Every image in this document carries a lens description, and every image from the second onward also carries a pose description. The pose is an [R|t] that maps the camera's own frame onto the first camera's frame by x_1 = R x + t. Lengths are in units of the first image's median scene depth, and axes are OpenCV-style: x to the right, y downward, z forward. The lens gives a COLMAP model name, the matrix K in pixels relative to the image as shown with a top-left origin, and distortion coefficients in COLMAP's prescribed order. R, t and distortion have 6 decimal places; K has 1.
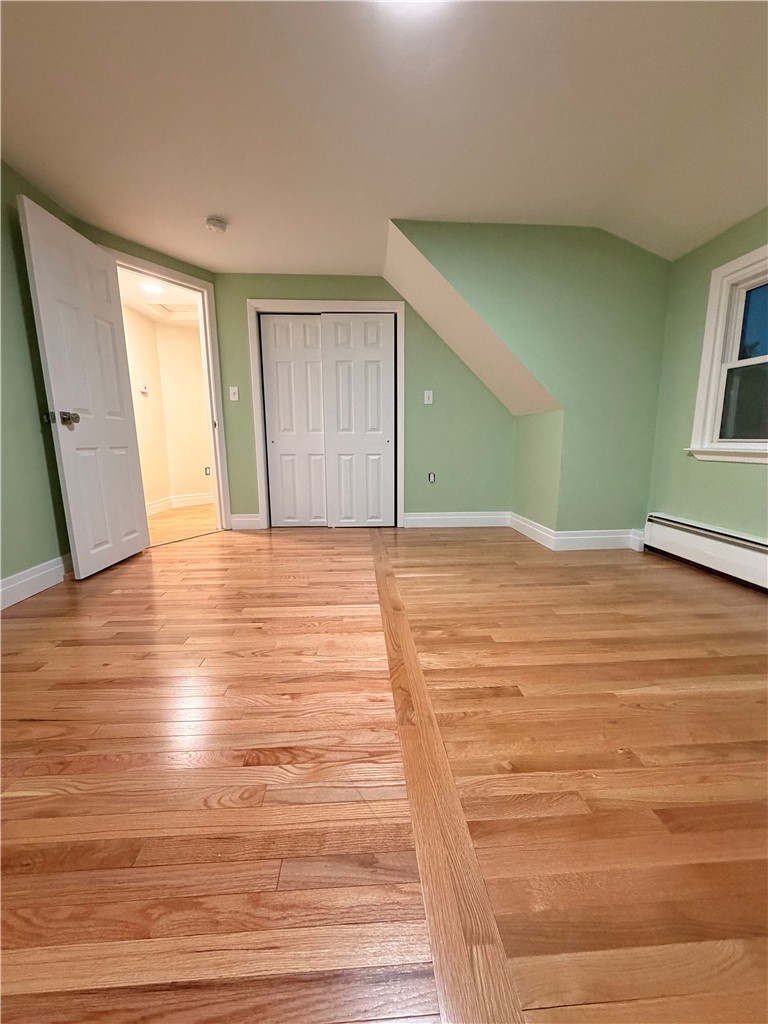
lens RADIAL K [[406.1, 0, 383.4], [0, 406.1, 509.6], [0, 0, 1]] dist [-0.002404, -0.000074]
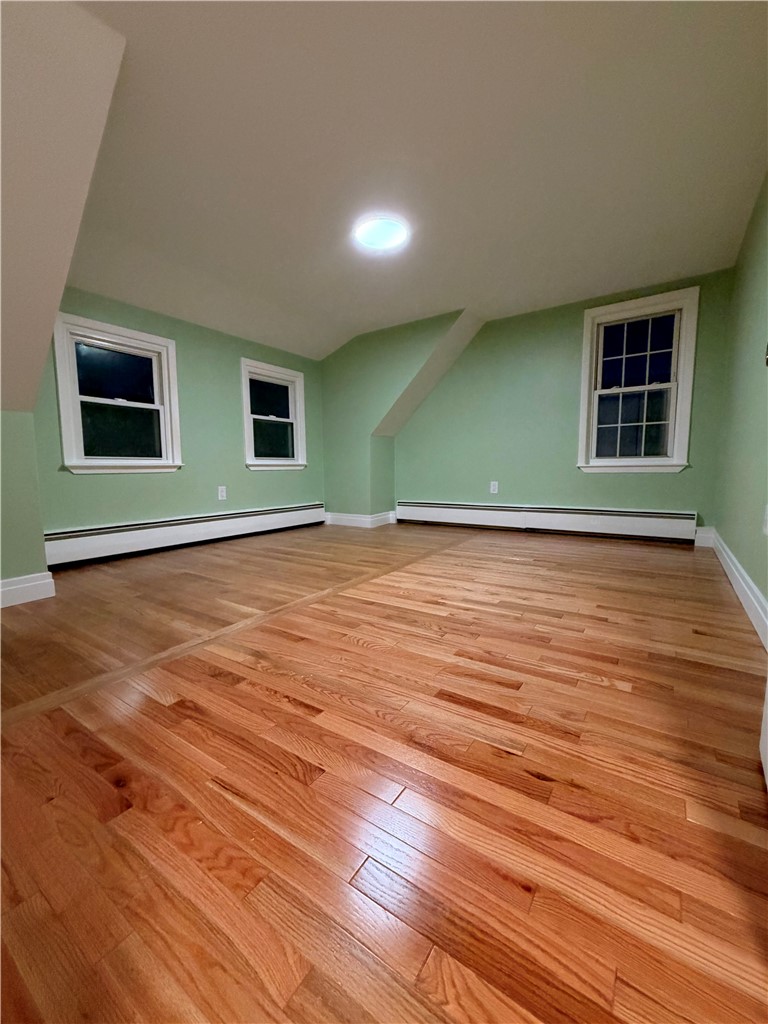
lens RADIAL K [[406.1, 0, 383.4], [0, 406.1, 509.6], [0, 0, 1]] dist [-0.002404, -0.000074]
pose [[-0.788618, -0.049647, 0.612875, -0.635084], [0.118576, 0.965747, 0.230809, -0.190502], [-0.603341, 0.254693, -0.755719, 1.385622]]
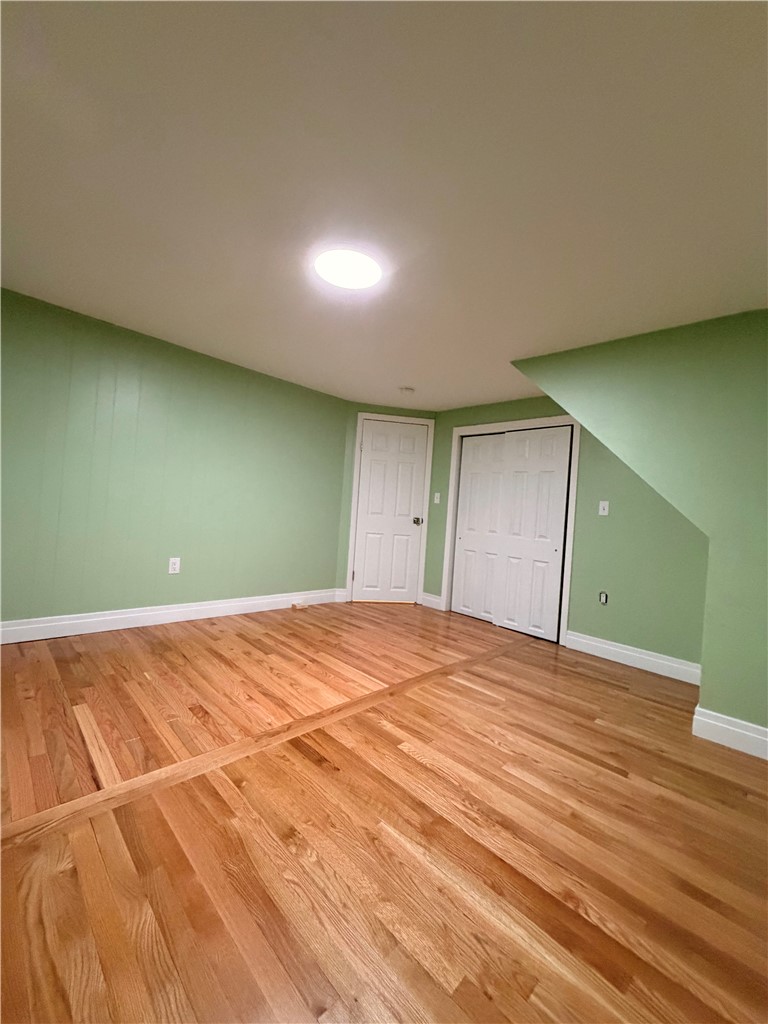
lens RADIAL K [[406.1, 0, 383.4], [0, 406.1, 509.6], [0, 0, 1]] dist [-0.002404, -0.000074]
pose [[0.654662, 0.050814, -0.754212, 0.683777], [-0.202395, 0.973093, -0.110120, -0.107864], [0.728322, 0.224740, 0.647332, 0.085785]]
